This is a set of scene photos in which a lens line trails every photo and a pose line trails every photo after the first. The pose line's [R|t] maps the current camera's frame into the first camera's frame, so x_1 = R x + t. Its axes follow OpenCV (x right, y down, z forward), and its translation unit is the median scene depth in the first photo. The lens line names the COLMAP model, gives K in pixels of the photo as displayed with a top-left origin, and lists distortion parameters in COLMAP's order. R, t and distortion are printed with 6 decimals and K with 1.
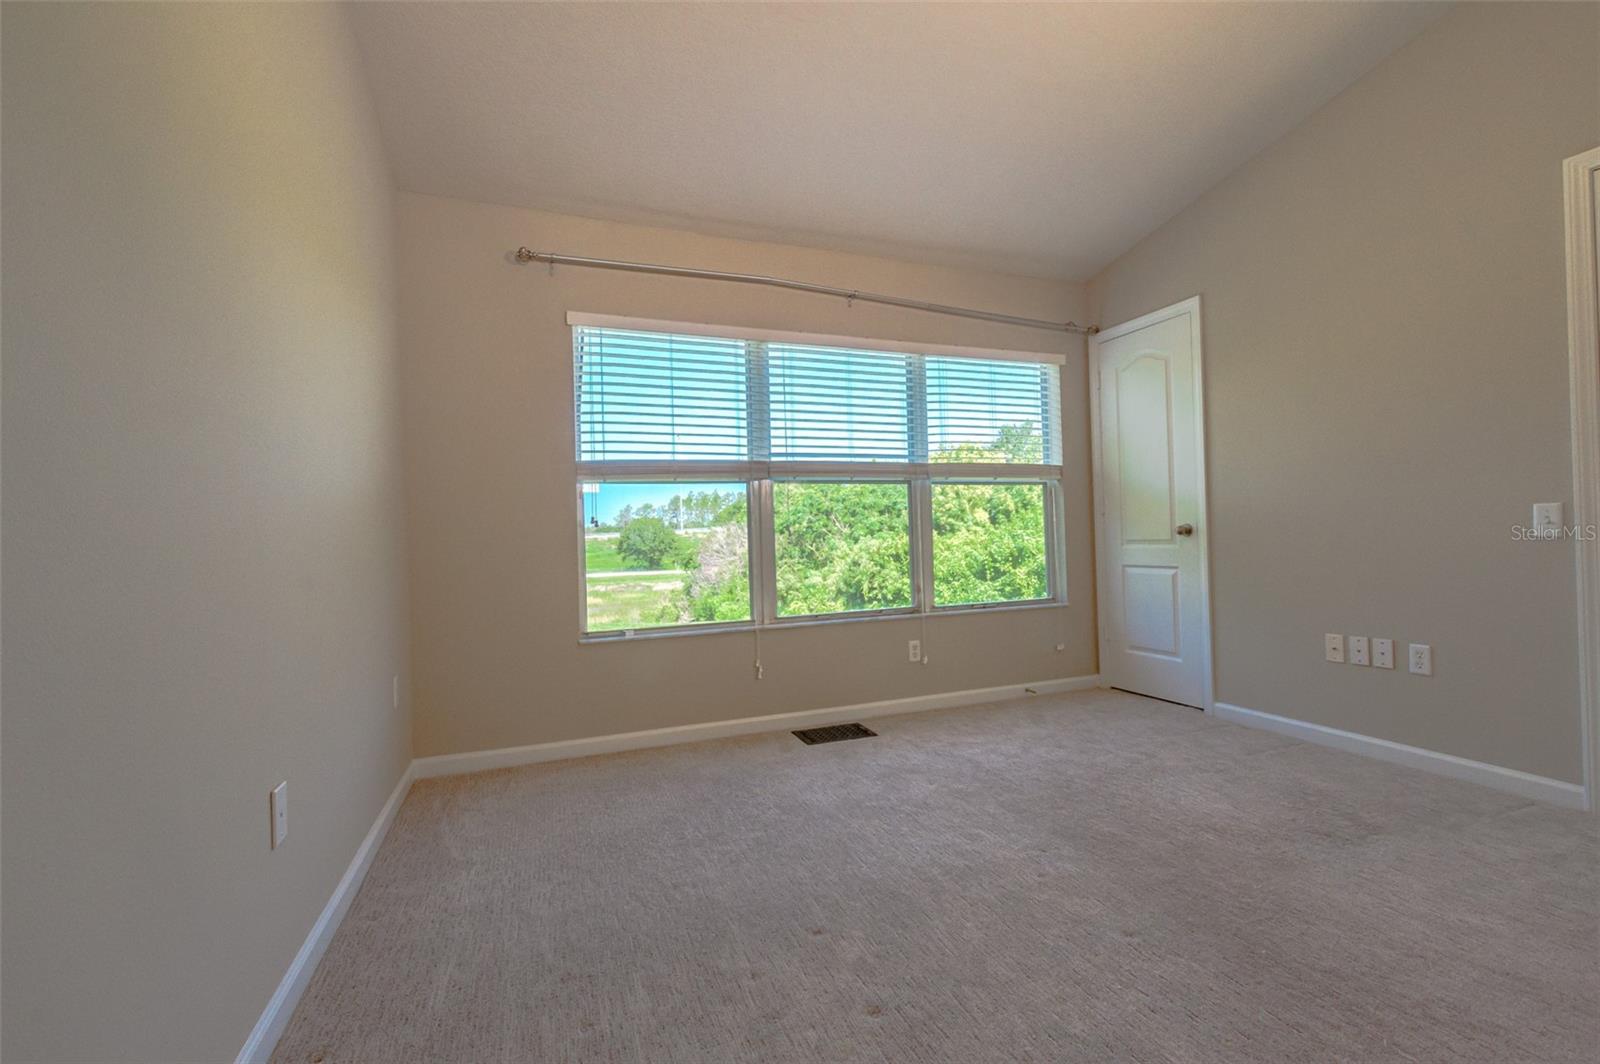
lens RADIAL K [[692.2, 0, 801.1], [0, 692.2, 532.7], [0, 0, 1]] dist [-0.001382, -0.000047]
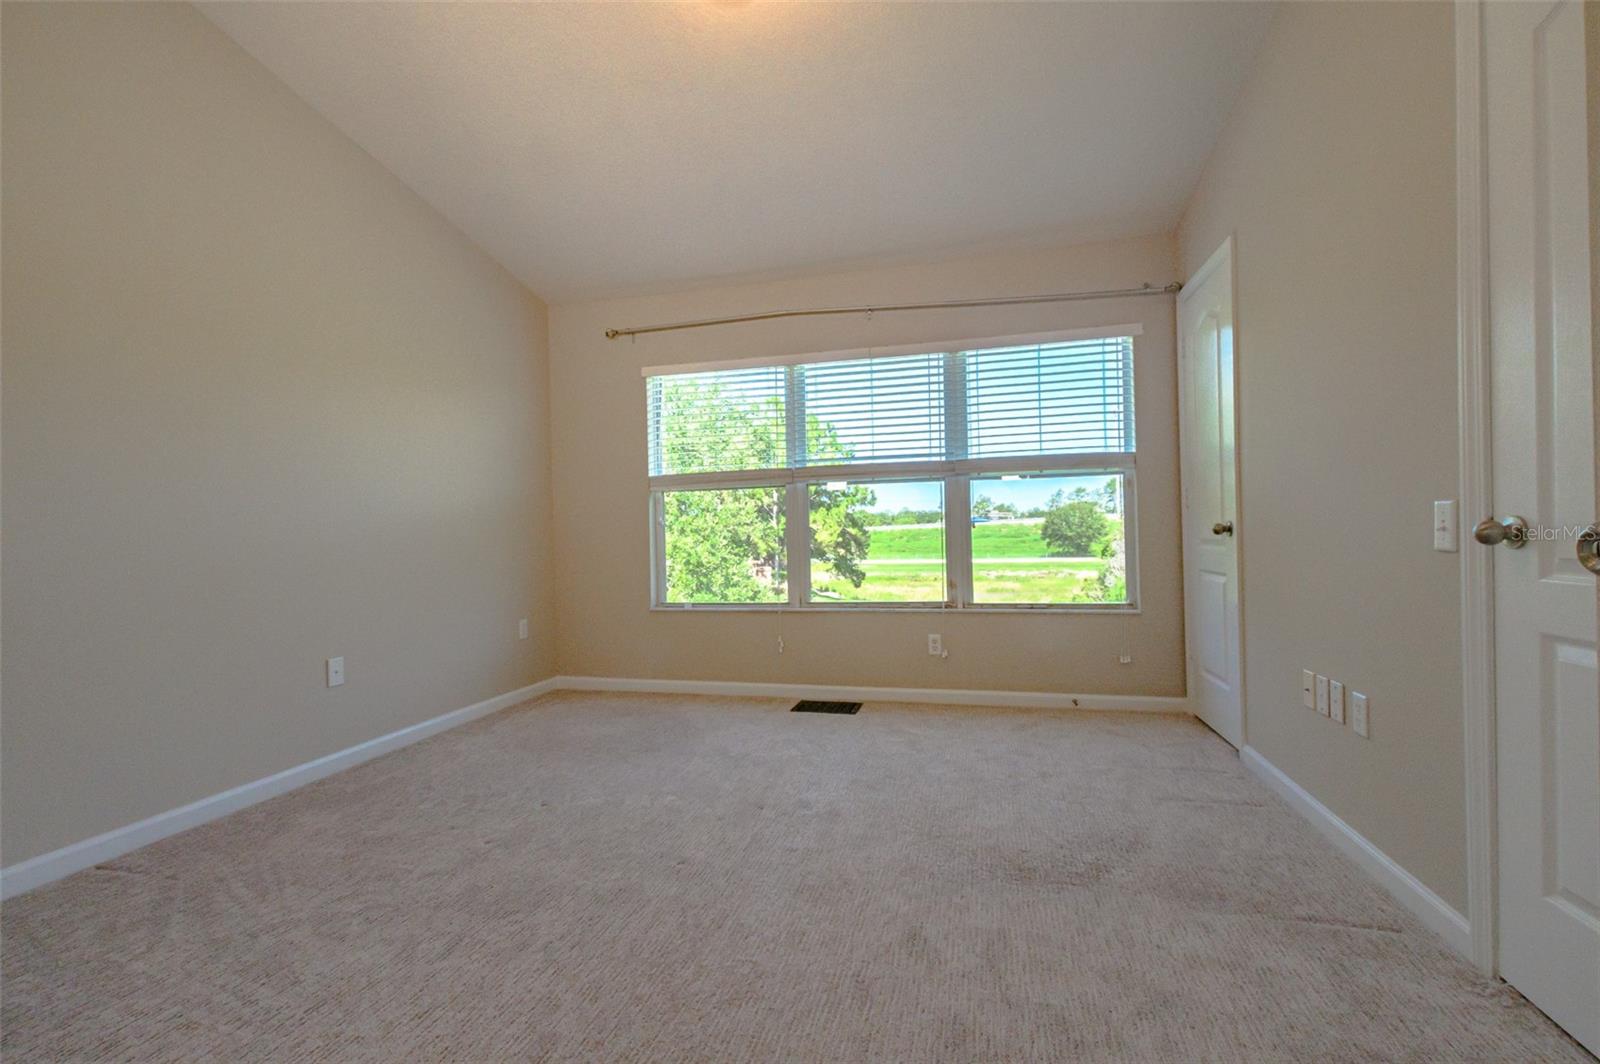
lens RADIAL K [[686.0, 0, 794.9], [0, 686.0, 533.4], [0, 0, 1]] dist [0.005554, 0.000166]
pose [[0.815109, 0.009360, -0.579231, 0.593135], [0.003852, 0.999760, 0.021576, -0.017197], [0.579294, -0.019818, 0.814878, 0.052185]]
